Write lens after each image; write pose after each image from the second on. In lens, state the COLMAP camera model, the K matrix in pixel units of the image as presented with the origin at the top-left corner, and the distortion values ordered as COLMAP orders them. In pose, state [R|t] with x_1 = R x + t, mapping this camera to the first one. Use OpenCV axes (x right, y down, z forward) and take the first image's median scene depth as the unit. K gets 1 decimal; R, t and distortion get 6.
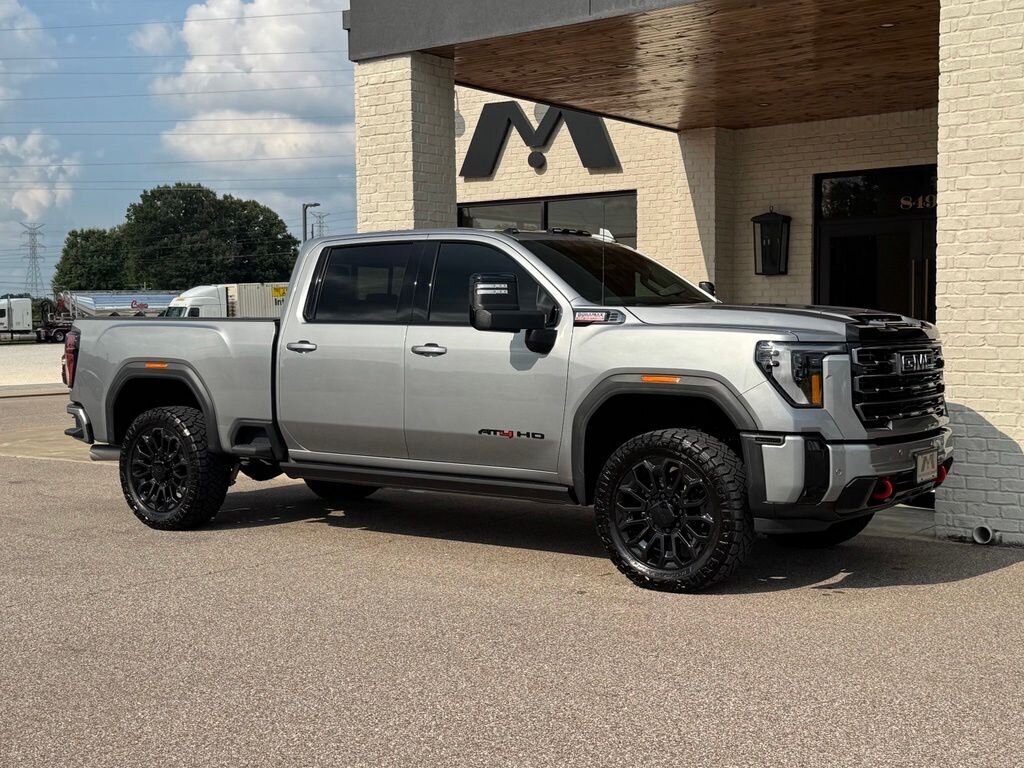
lens RADIAL K [[1332.5, 0, 508.4], [0, 1332.5, 383.2], [0, 0, 1]] dist [0.205440, -0.477919]
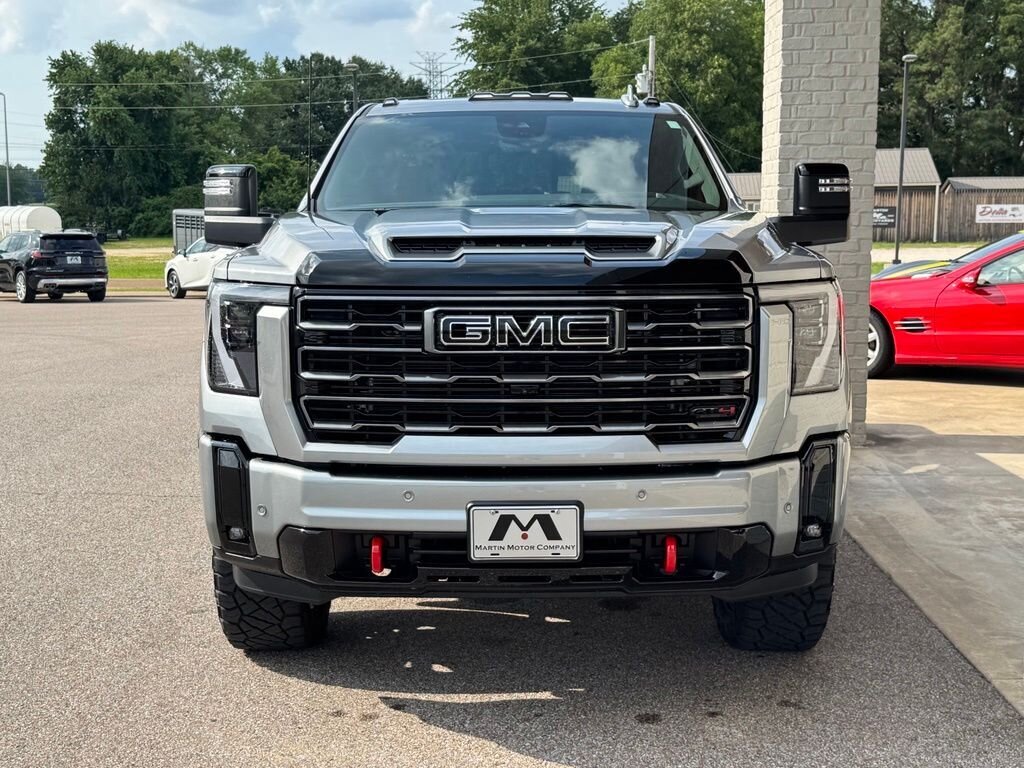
lens RADIAL K [[1334.6, 0, 508.7], [0, 1334.6, 384.8], [0, 0, 1]] dist [0.208925, -0.506464]
pose [[0.585527, 0.111462, -0.802954, 0.585187], [-0.038054, 0.993190, 0.110120, -0.041876], [0.809759, -0.033923, 0.585781, 0.575357]]
